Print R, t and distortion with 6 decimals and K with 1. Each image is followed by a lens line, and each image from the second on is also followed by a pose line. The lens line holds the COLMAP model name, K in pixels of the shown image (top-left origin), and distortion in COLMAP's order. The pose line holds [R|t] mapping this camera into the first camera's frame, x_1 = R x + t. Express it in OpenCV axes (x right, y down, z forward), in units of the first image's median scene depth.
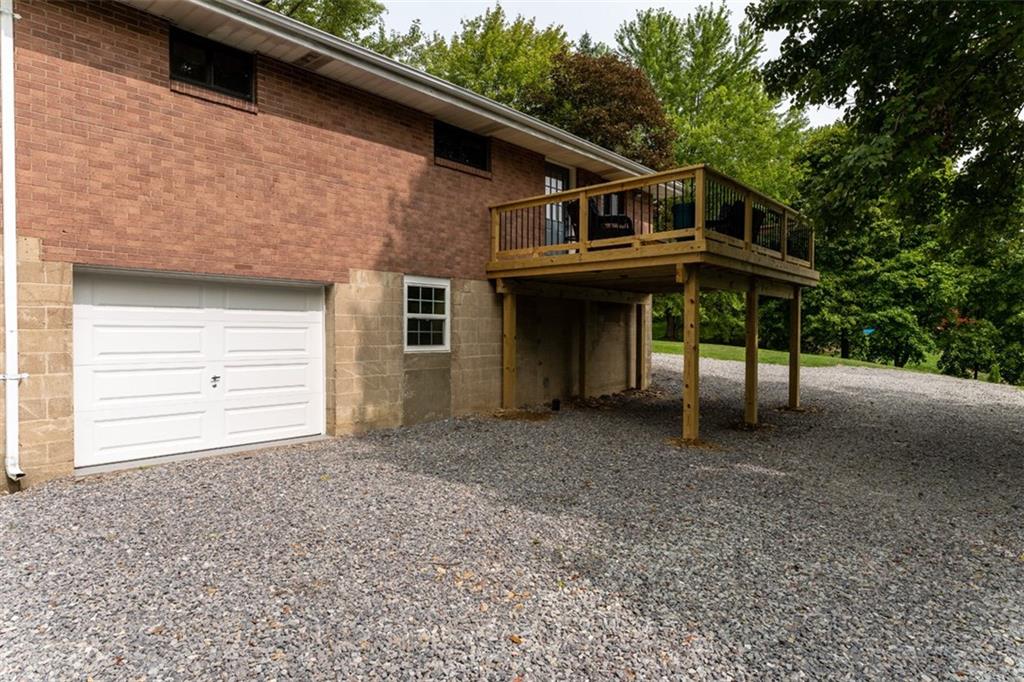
lens RADIAL K [[591.9, 0, 513.9], [0, 591.9, 347.0], [0, 0, 1]] dist [0.004059, -0.002496]
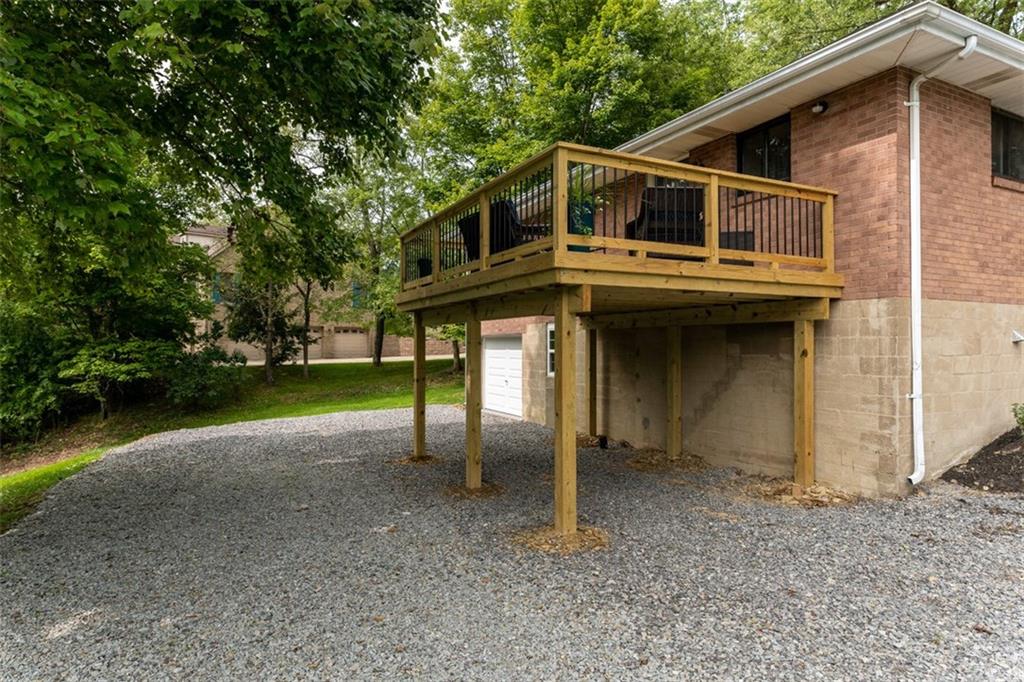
lens RADIAL K [[591.9, 0, 517.4], [0, 591.9, 340.3], [0, 0, 1]] dist [0.004059, -0.002496]
pose [[-0.362680, -0.010892, -0.931850, 1.195644], [-0.021941, 0.999754, -0.003146, -0.071688], [0.931655, 0.019305, -0.362830, 1.431841]]
